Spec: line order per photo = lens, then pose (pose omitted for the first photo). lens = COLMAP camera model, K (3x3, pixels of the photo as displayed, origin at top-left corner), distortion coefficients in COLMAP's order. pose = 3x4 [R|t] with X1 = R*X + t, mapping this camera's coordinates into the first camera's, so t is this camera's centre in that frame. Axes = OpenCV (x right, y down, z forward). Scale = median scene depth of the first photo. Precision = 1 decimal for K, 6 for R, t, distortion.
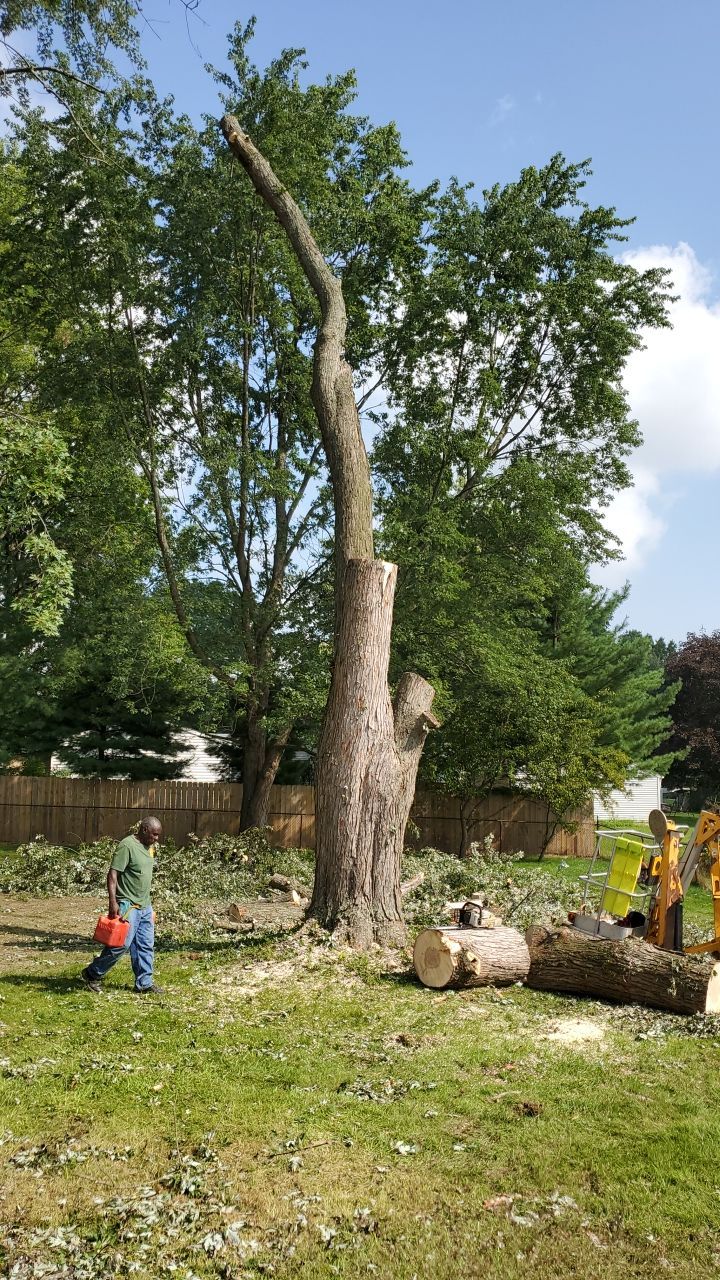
lens RADIAL K [[985.2, 0, 344.4], [0, 985.2, 641.3], [0, 0, 1]] dist [0.057159, -0.098552]
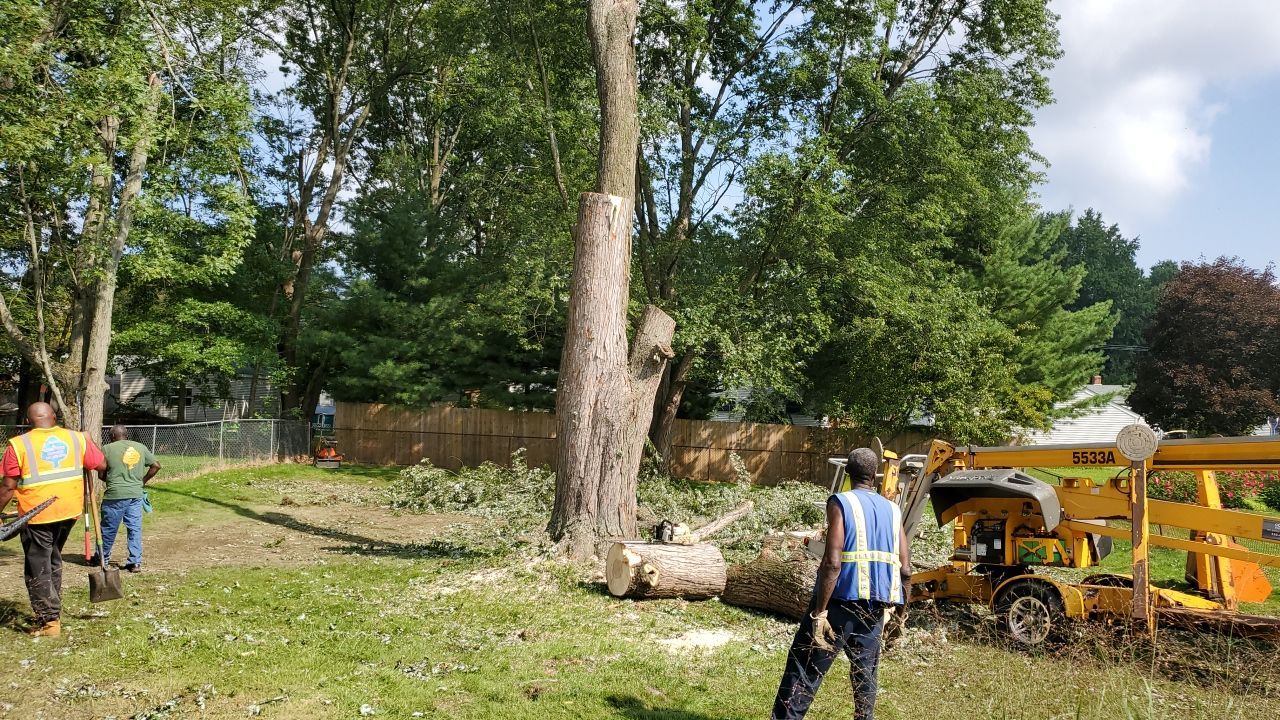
lens RADIAL K [[985.2, 0, 641.8], [0, 985.2, 364.6], [0, 0, 1]] dist [0.057159, -0.098552]
pose [[0.975393, -0.000745, -0.220472, 0.142841], [0.019116, 0.996514, 0.081205, 0.005861], [0.219643, -0.083421, 0.972007, -0.003852]]
